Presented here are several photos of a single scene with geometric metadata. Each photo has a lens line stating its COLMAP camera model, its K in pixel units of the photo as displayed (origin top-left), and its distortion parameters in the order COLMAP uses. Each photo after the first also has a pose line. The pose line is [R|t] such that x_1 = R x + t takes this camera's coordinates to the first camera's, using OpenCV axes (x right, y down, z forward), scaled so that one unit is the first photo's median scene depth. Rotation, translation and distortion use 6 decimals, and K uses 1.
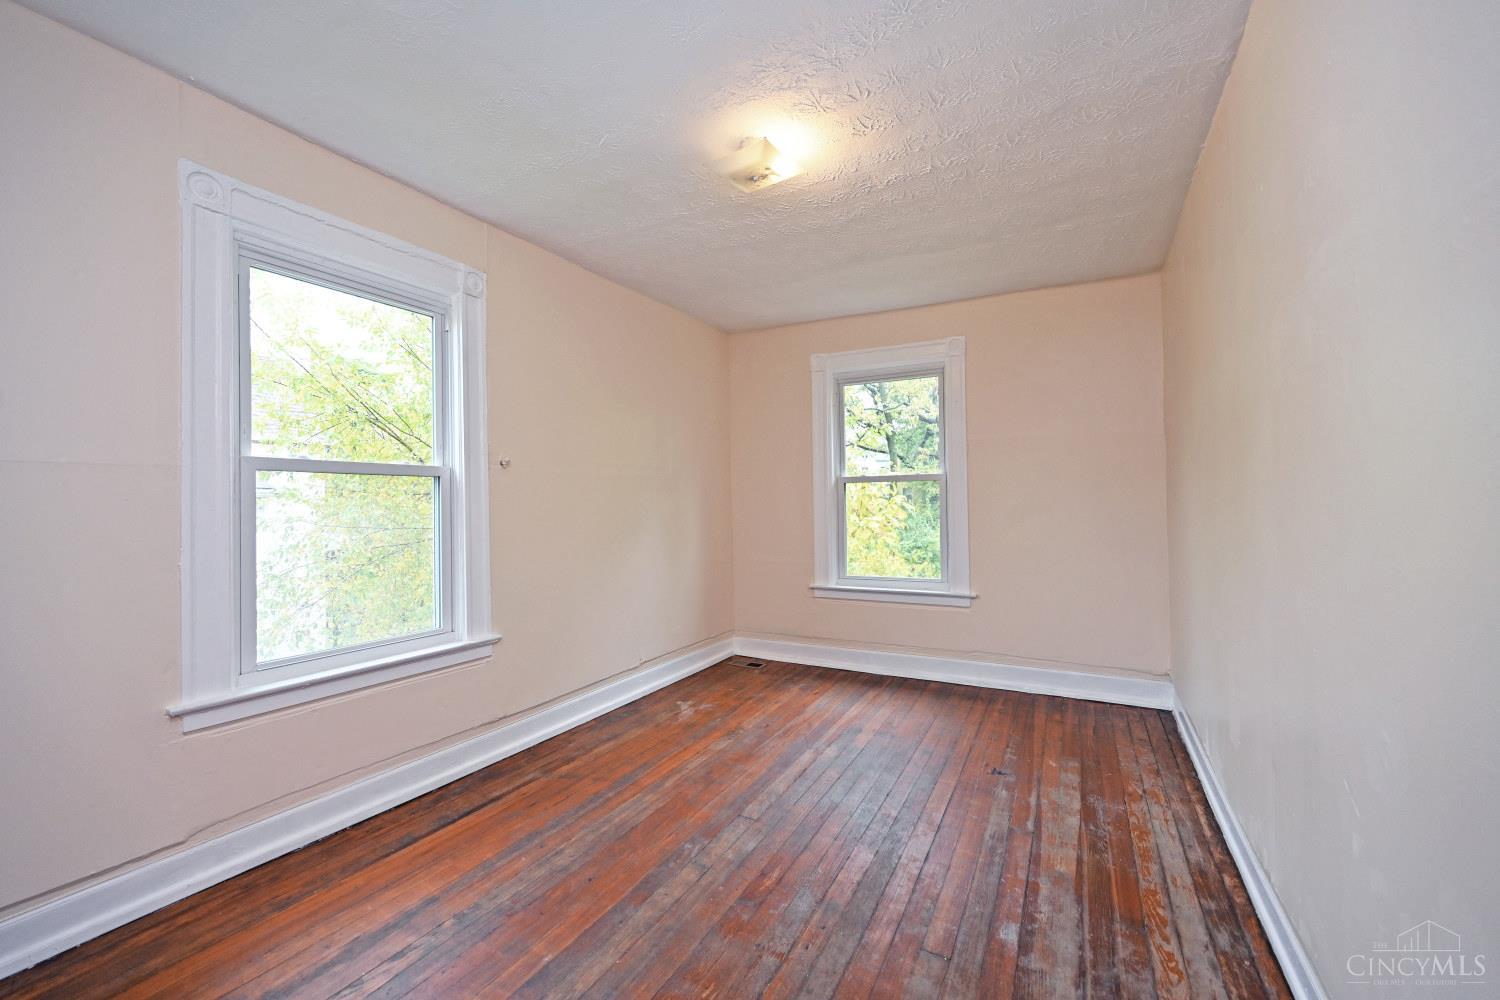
lens RADIAL K [[588.4, 0, 749.1], [0, 588.4, 504.4], [0, 0, 1]] dist [0.000677, -0.000693]
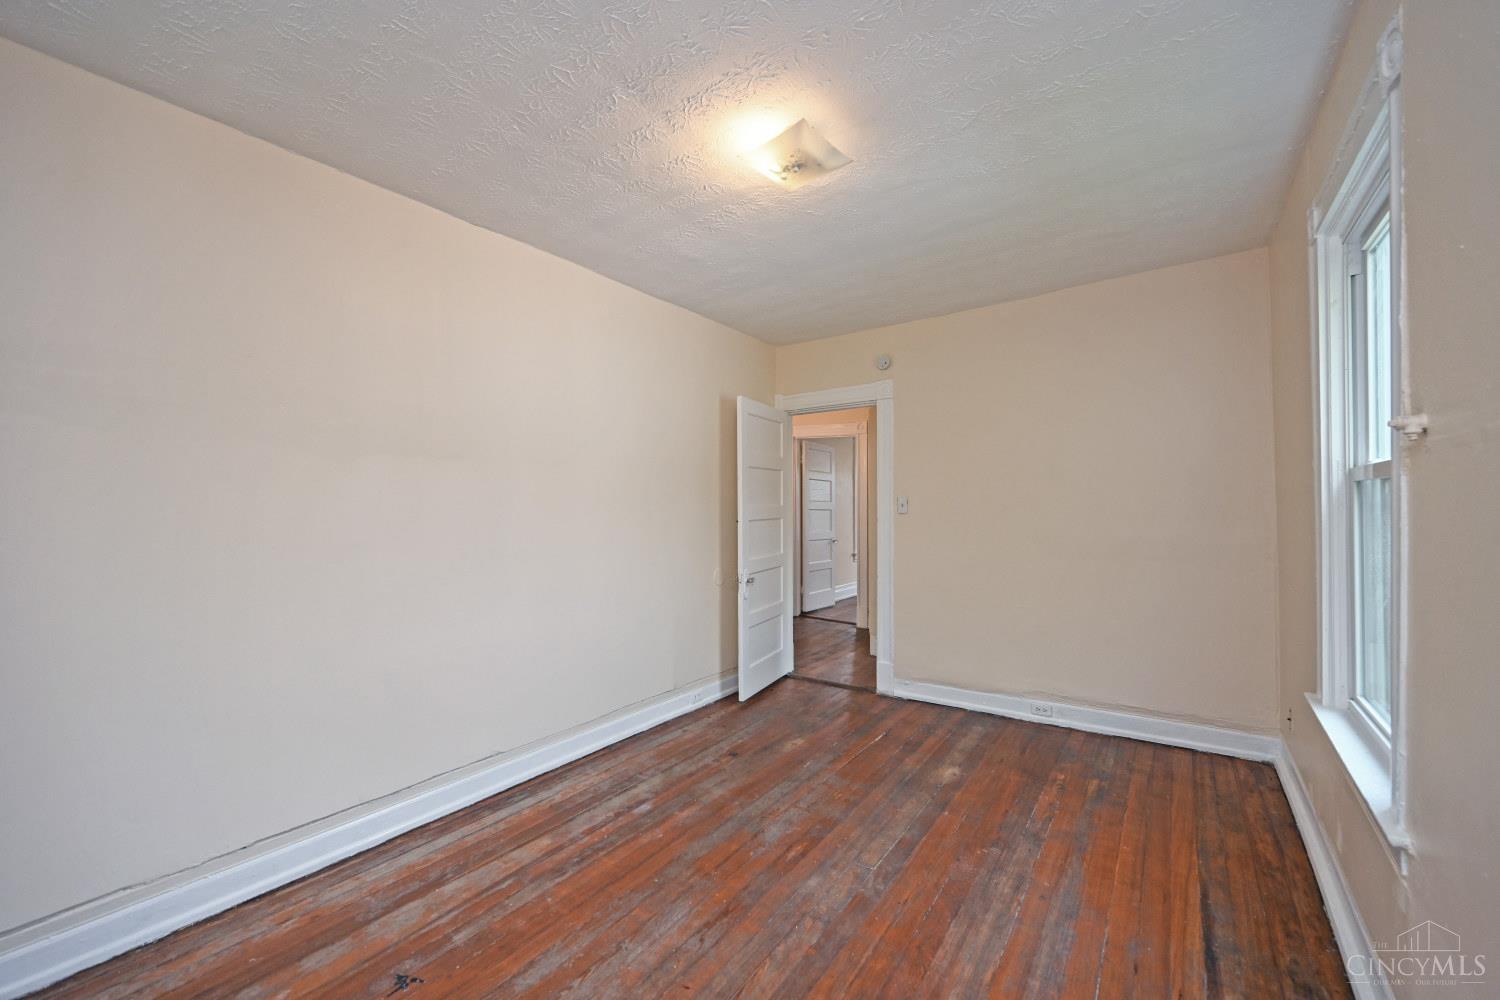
lens RADIAL K [[588.4, 0, 751.3], [0, 588.4, 500.4], [0, 0, 1]] dist [0.000677, -0.000693]
pose [[-0.994379, 0.017878, 0.104361, -0.007643], [0.016616, 0.999778, -0.012956, -0.035450], [-0.104570, -0.011149, -0.994455, 2.144339]]
